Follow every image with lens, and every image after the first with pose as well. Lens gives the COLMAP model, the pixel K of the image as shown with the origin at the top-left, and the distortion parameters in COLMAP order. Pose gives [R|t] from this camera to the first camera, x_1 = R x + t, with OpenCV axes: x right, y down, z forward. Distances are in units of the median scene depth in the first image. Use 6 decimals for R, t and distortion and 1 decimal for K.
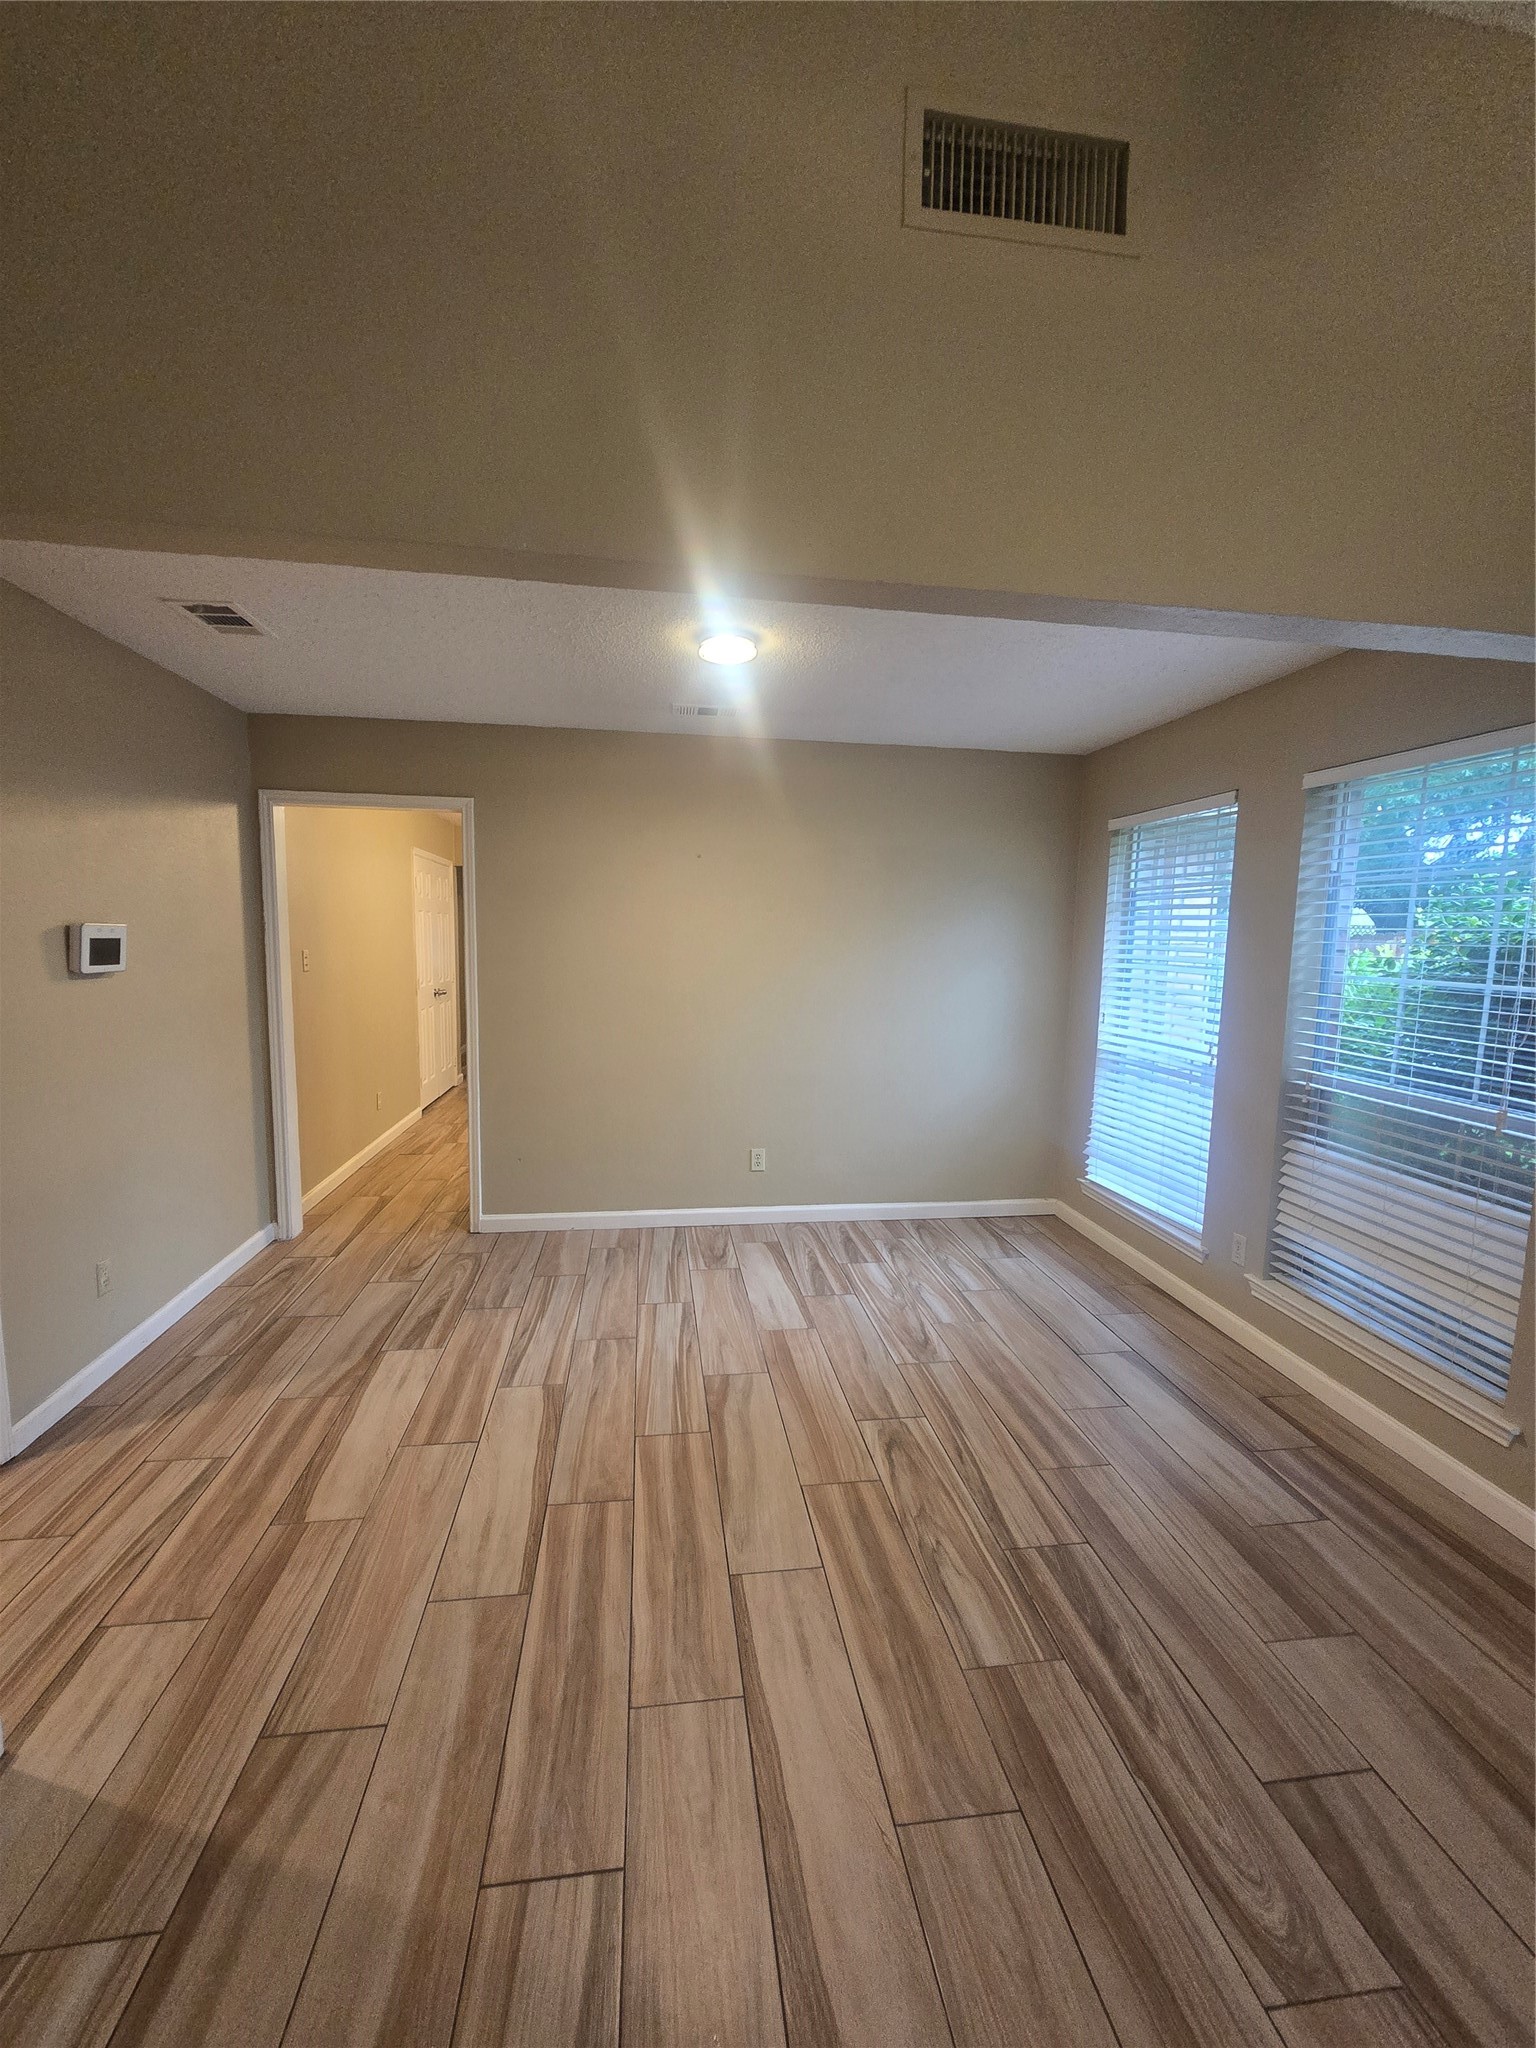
lens RADIAL K [[841.7, 0, 764.9], [0, 841.7, 1024.4], [0, 0, 1]] dist [-0.002438, -0.000237]
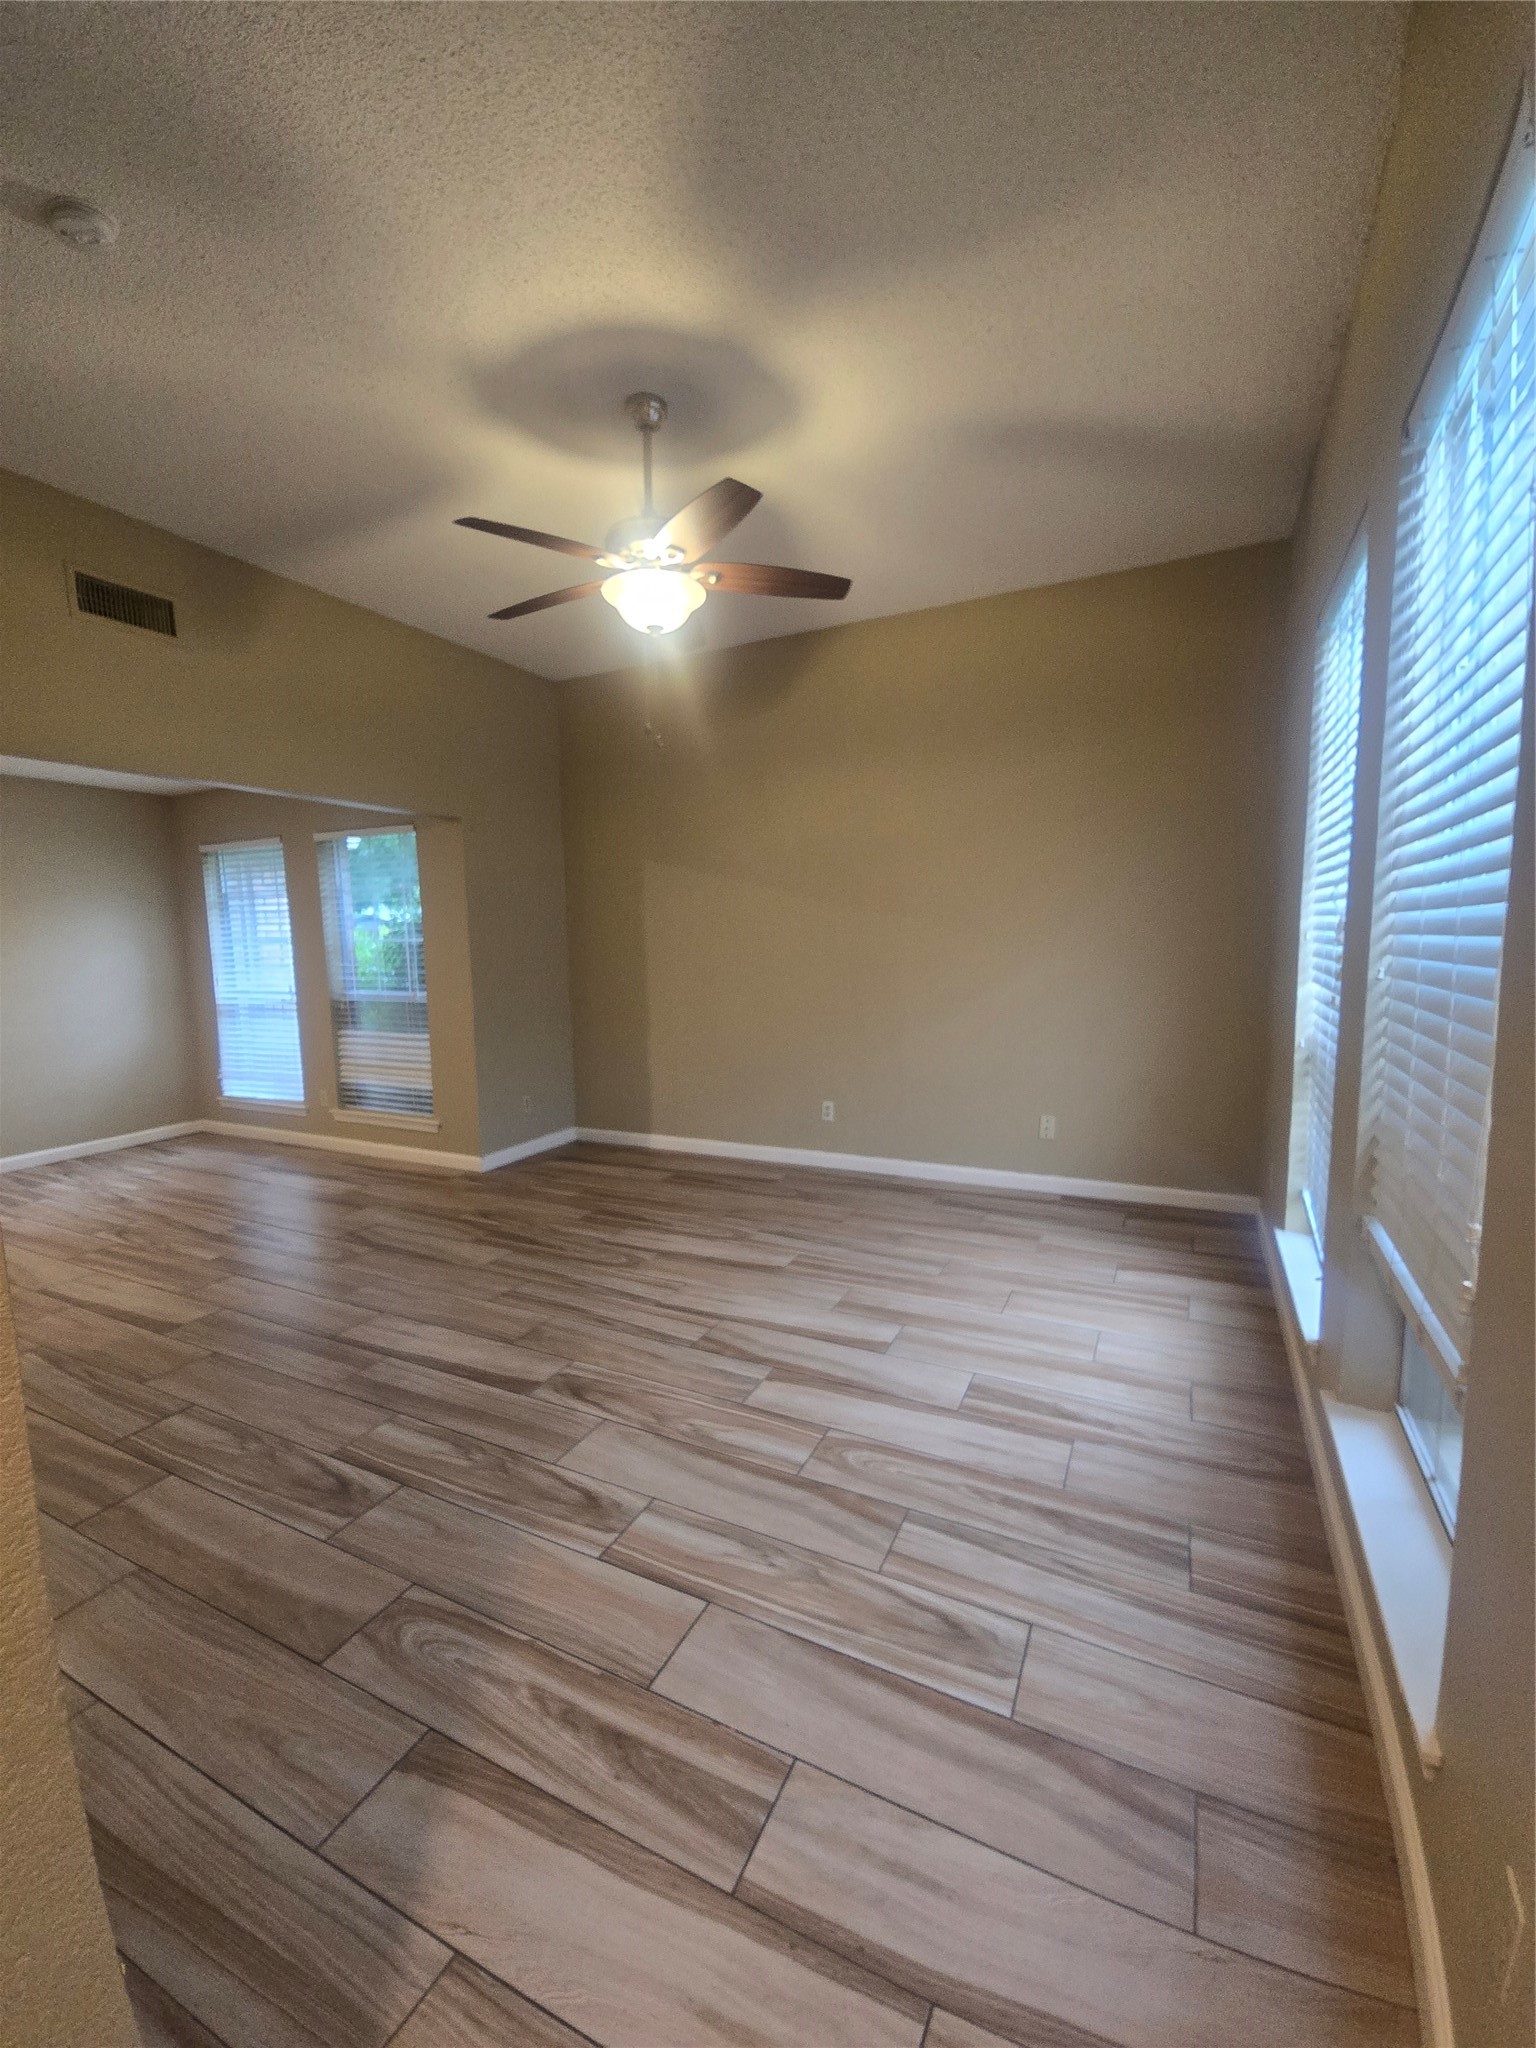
lens RADIAL K [[841.7, 0, 772.3], [0, 841.7, 1031.1], [0, 0, 1]] dist [-0.002438, -0.000237]
pose [[0.560831, -0.128552, 0.817890, -0.362743], [0.120986, 0.989993, 0.072642, 0.122074], [-0.819043, 0.058213, 0.570771, -0.851506]]
